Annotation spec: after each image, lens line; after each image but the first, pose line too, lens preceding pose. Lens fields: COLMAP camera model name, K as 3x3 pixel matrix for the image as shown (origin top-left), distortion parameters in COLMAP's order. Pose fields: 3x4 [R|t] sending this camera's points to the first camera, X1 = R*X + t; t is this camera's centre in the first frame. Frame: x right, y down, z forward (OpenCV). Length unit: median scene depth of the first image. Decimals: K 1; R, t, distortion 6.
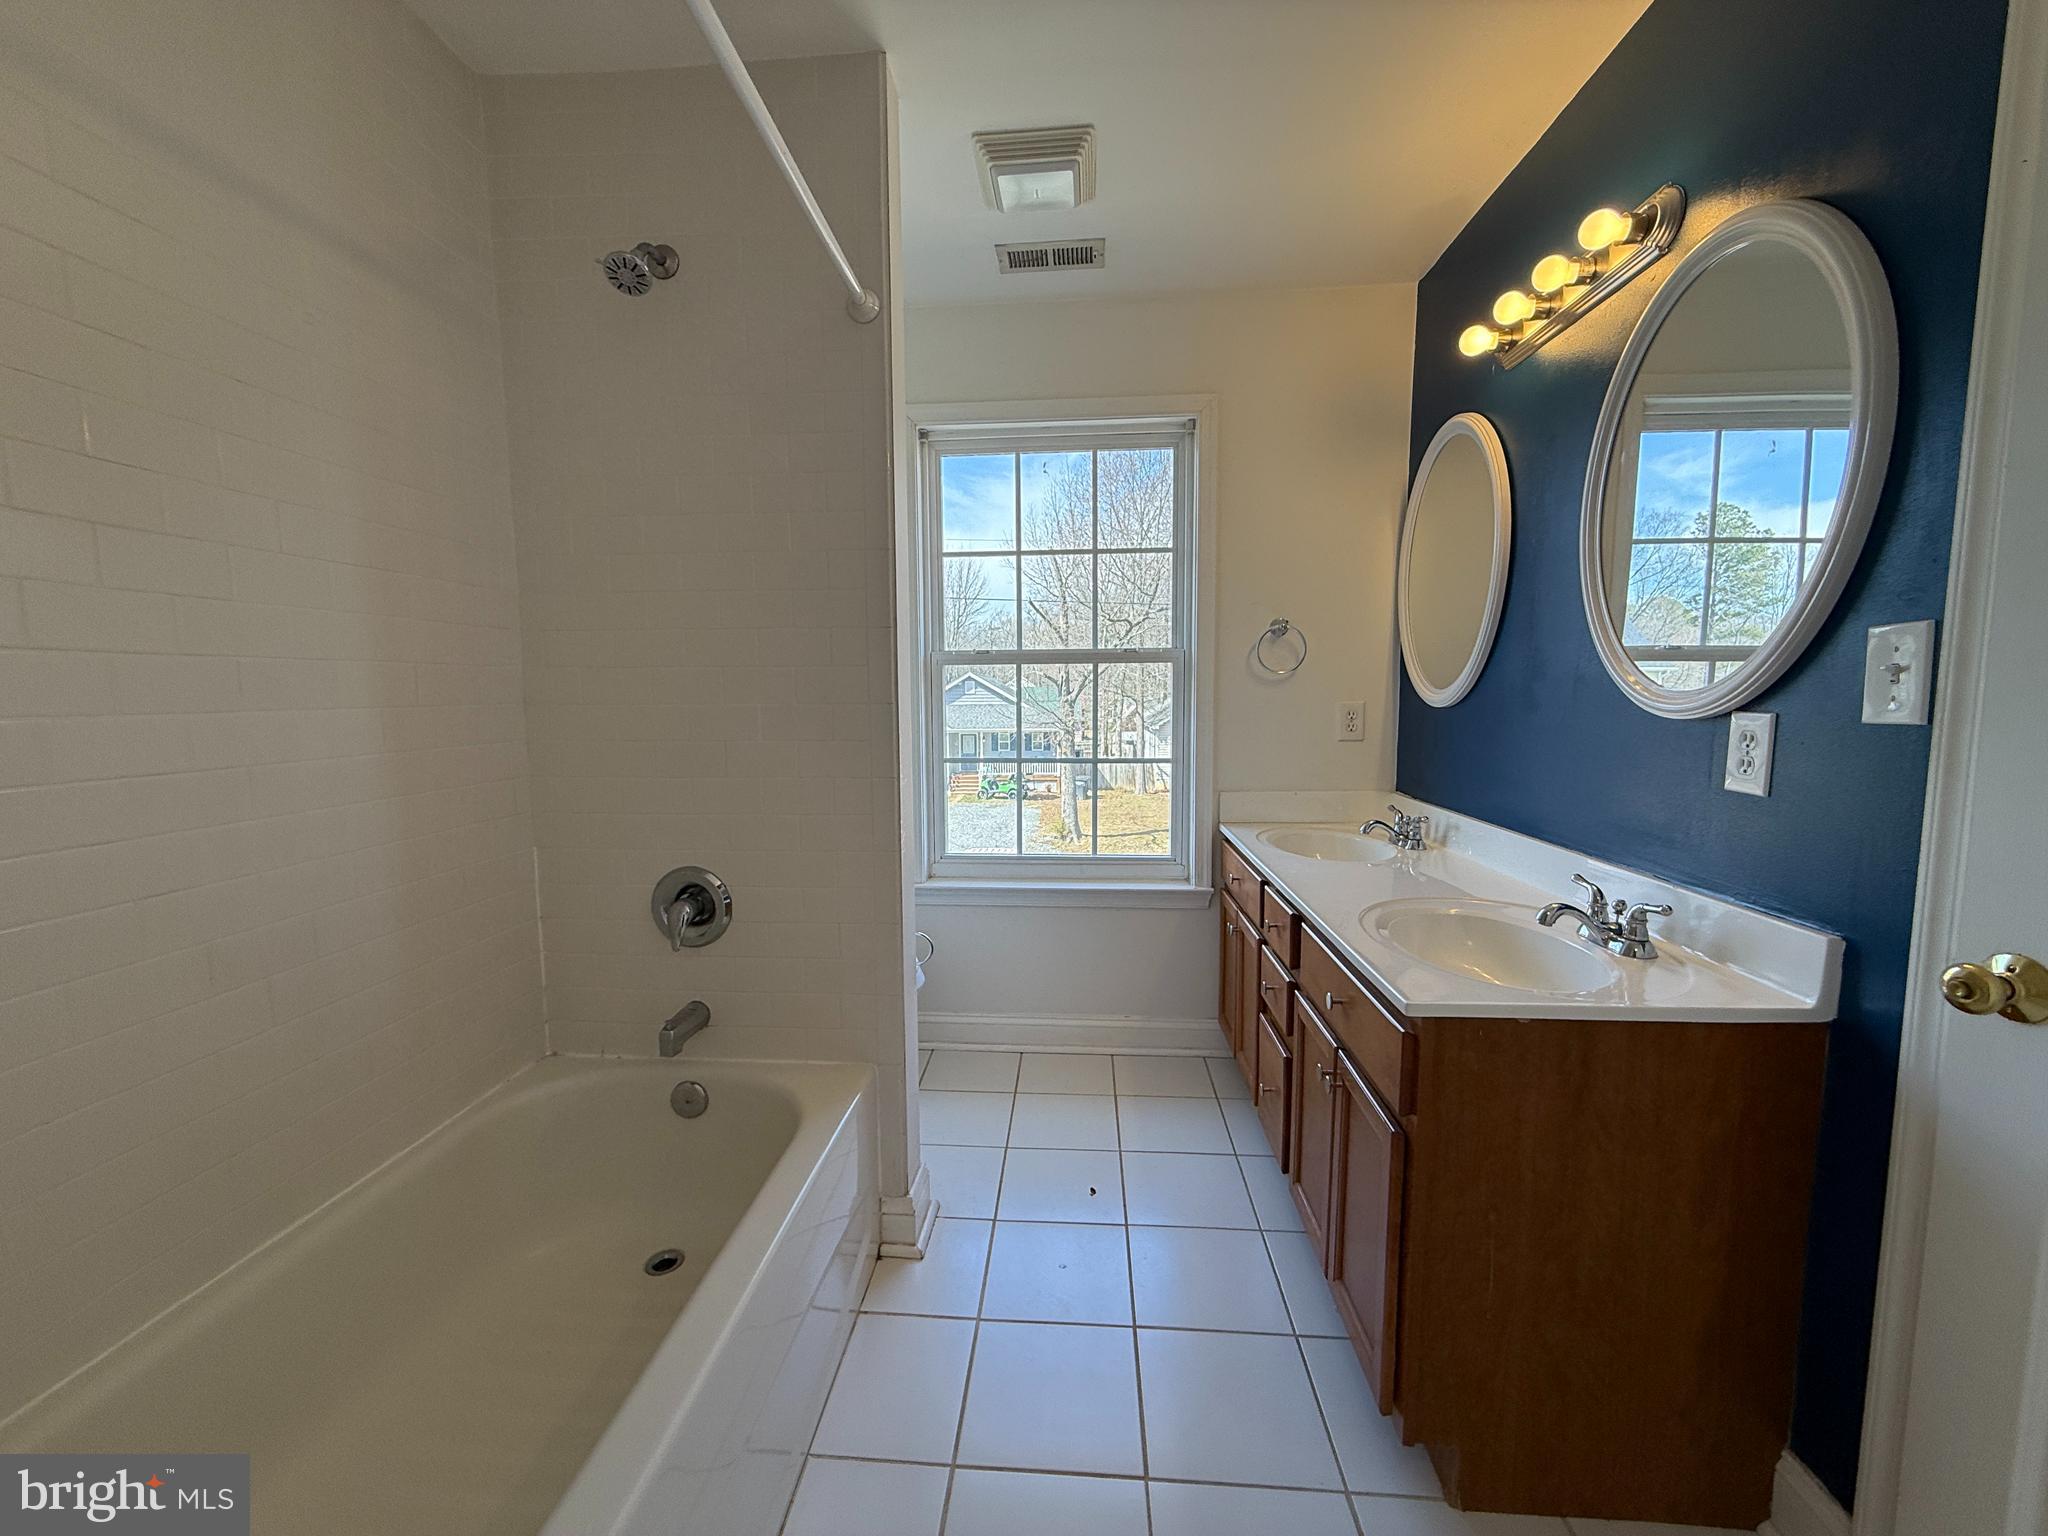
lens RADIAL K [[815.7, 0, 1017.9], [0, 815.7, 770.3], [0, 0, 1]] dist [-0.000980, 0.000159]
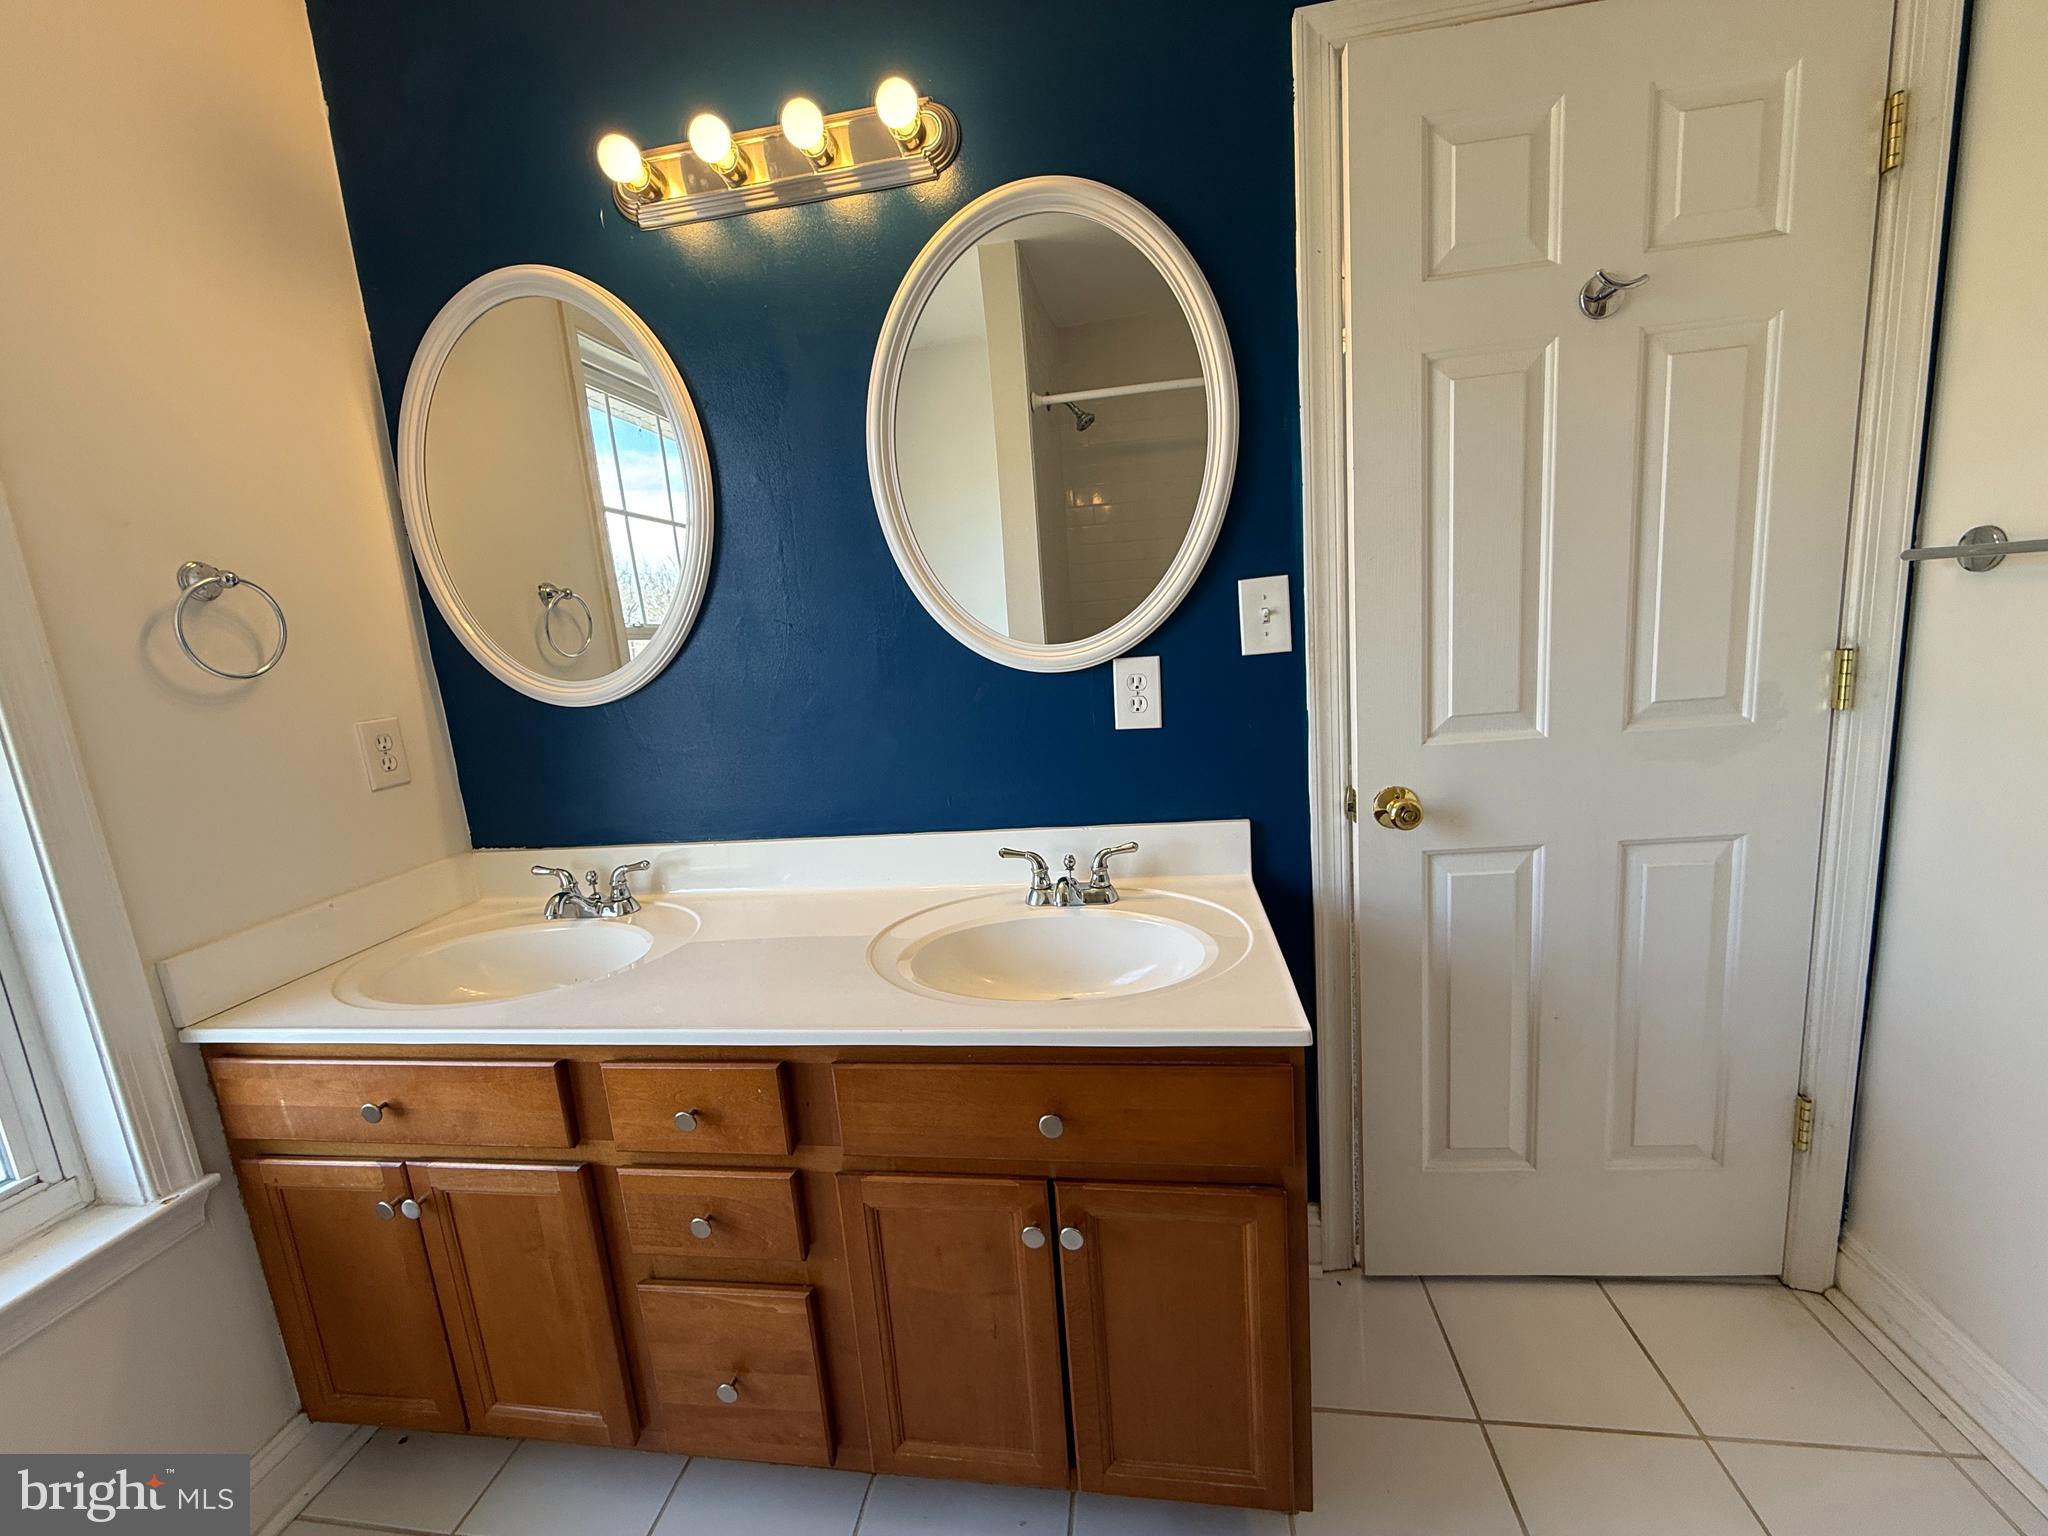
lens RADIAL K [[837.4, 0, 1021.3], [0, 837.4, 778.6], [0, 0, 1]] dist [0.000232, 0.000127]
pose [[0.070821, -0.180385, 0.981043, -0.268389], [0.176015, 0.970340, 0.165710, -0.118828], [-0.981837, 0.160942, 0.100471, 0.977275]]
